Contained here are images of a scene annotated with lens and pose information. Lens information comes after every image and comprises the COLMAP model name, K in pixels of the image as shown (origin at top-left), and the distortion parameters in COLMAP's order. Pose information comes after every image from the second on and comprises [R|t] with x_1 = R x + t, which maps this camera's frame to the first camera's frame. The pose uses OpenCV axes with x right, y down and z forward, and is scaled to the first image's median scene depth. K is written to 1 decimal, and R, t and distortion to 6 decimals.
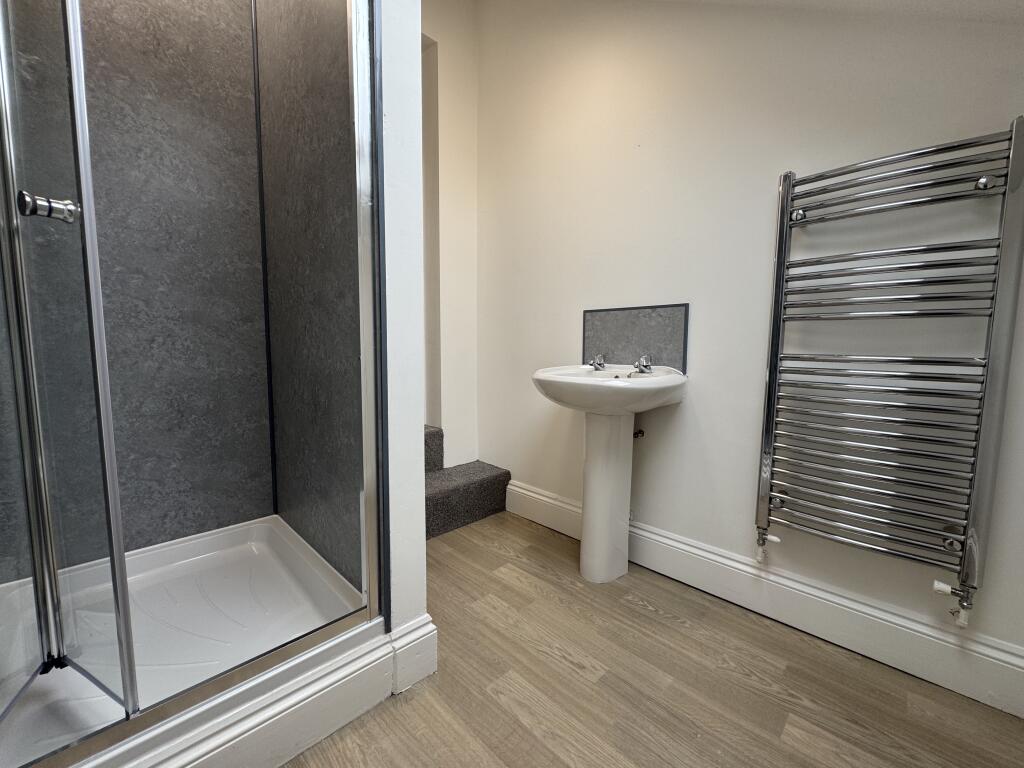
lens RADIAL K [[415.9, 0, 512.0], [0, 415.9, 384.7], [0, 0, 1]] dist [-0.003844, 0.000275]
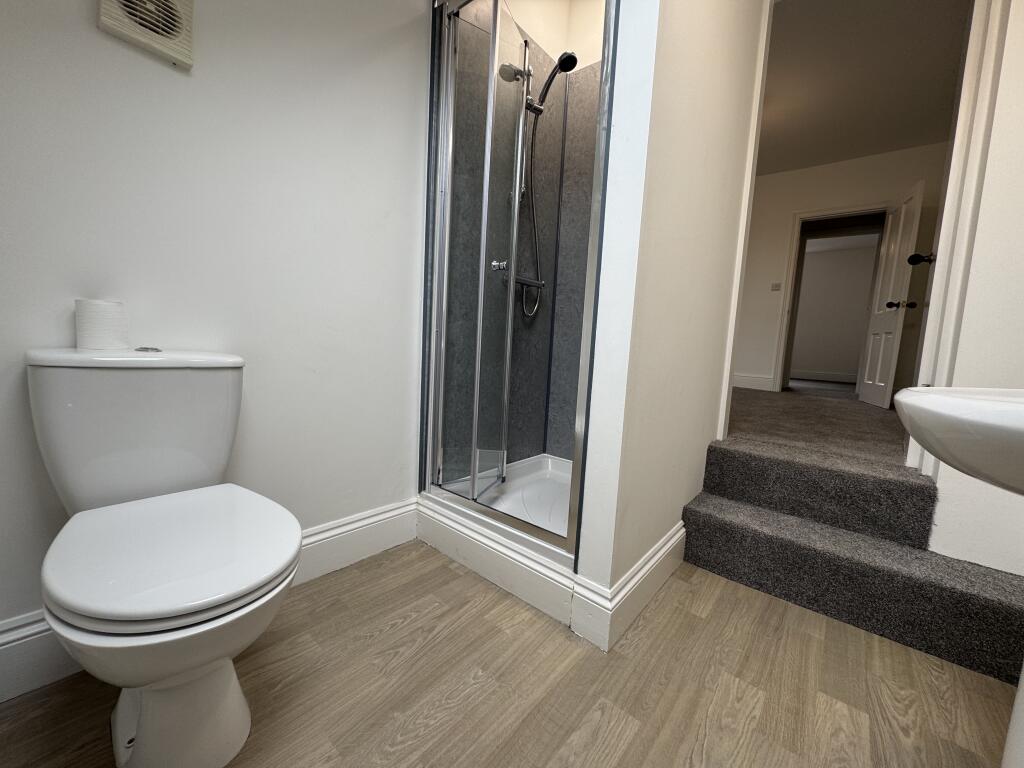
lens RADIAL K [[415.9, 0, 512.8], [0, 415.9, 384.3], [0, 0, 1]] dist [-0.003844, 0.000275]
pose [[0.075818, 0.093648, -0.992714, 0.795222], [-0.153970, 0.984739, 0.081136, 0.006404], [0.985162, 0.146697, 0.089080, 0.641284]]
